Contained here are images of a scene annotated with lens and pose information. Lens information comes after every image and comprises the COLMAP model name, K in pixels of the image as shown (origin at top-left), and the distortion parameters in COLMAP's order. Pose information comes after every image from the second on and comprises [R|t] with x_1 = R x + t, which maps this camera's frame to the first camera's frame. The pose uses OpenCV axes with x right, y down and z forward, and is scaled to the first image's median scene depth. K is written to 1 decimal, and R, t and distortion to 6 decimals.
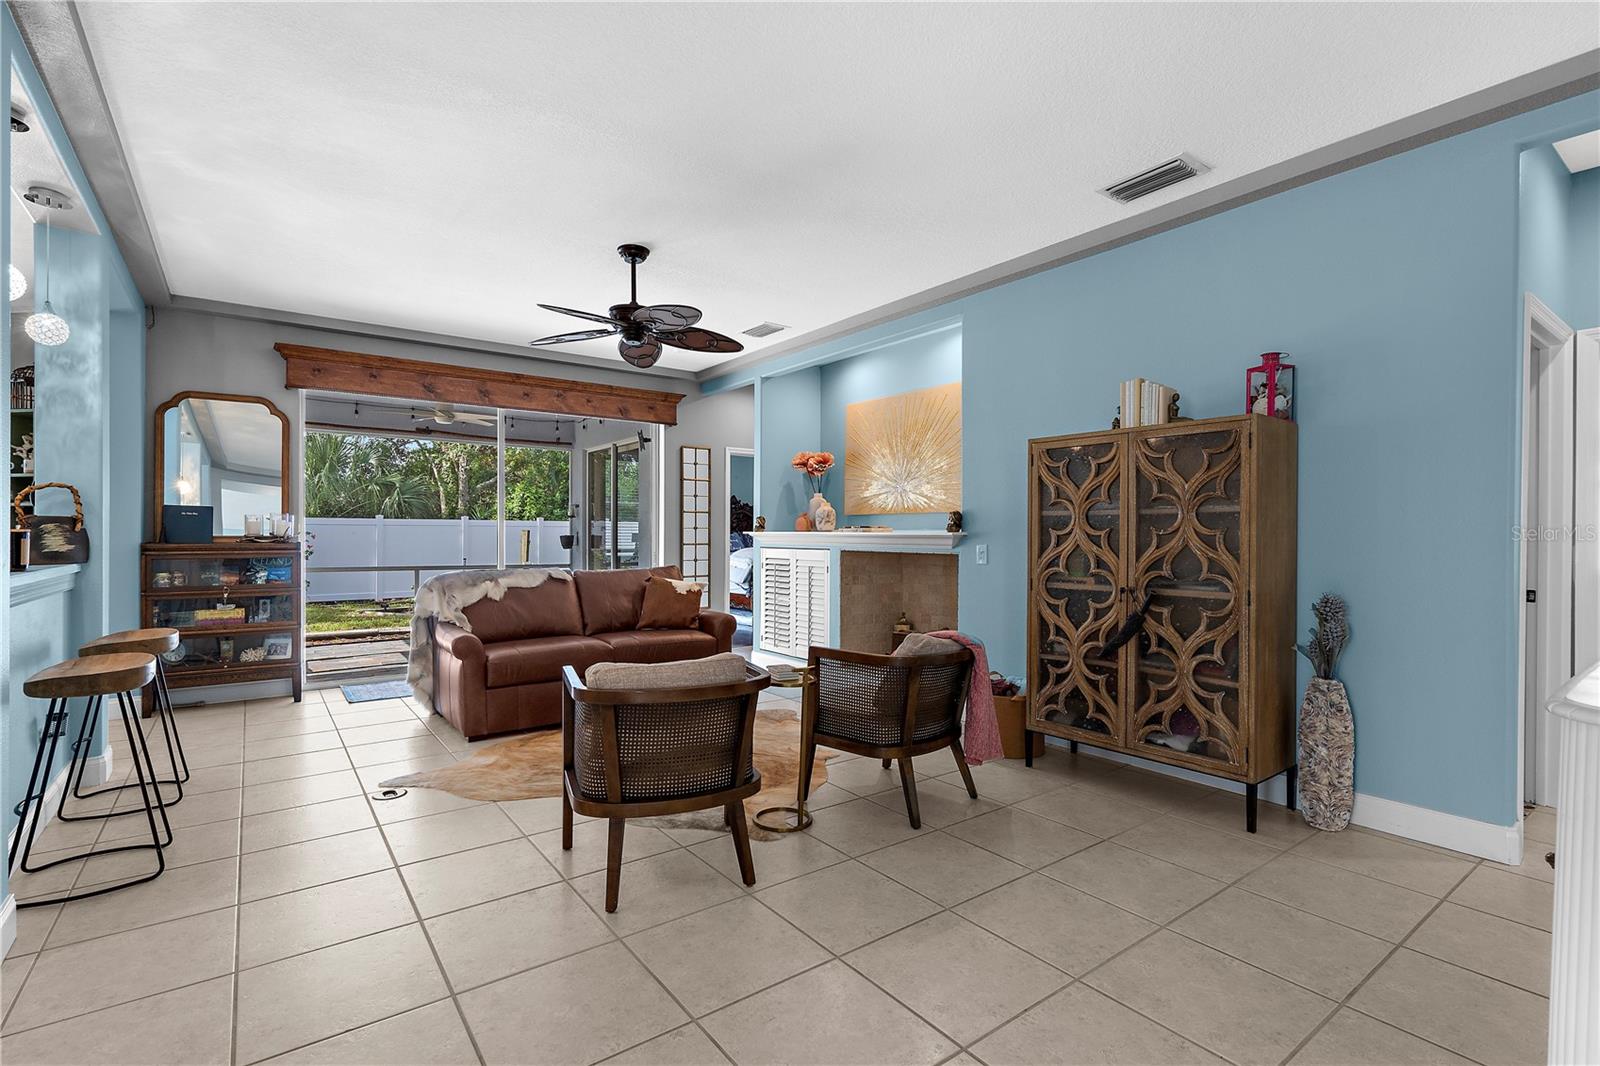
lens RADIAL K [[736.9, 0, 800.0], [0, 736.9, 533.0], [0, 0, 1]] dist [-0.007058, -0.000626]
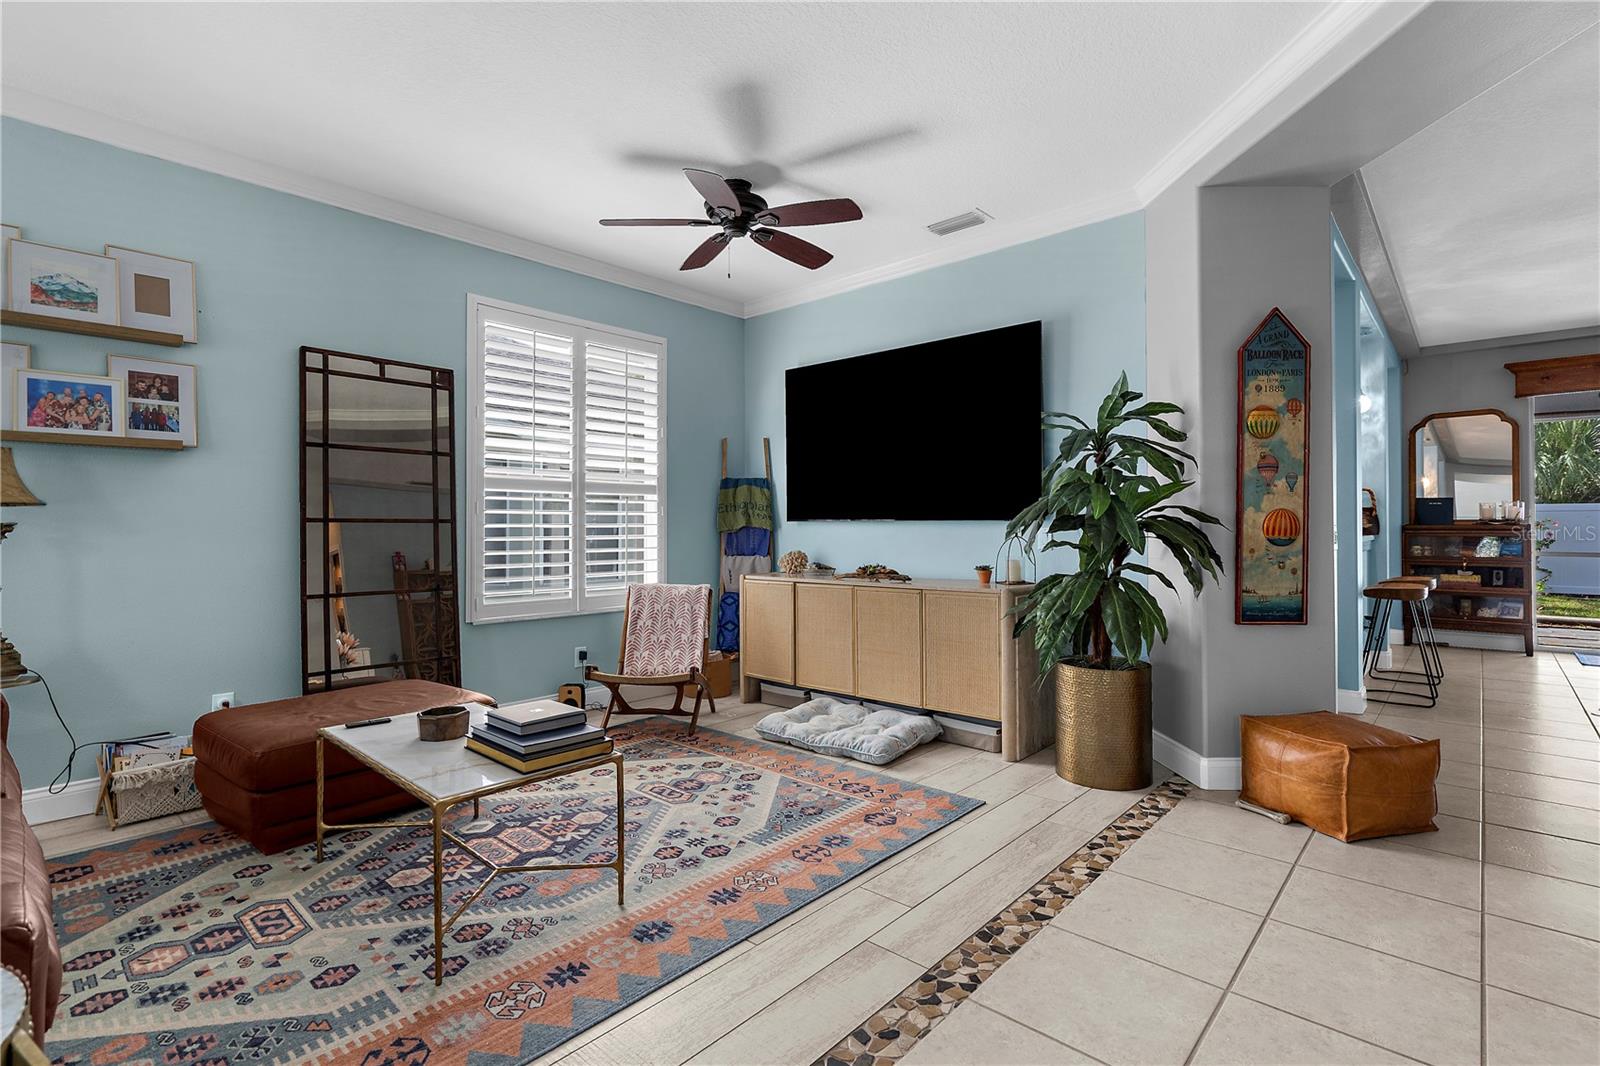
lens RADIAL K [[747.9, 0, 790.7], [0, 747.9, 516.6], [0, 0, 1]] dist [-0.000749, 0.001473]
pose [[0.185829, -0.011208, -0.982518, 0.299860], [0.003676, 0.999936, -0.010712, 0.008798], [0.982575, -0.001622, 0.185859, -0.420351]]
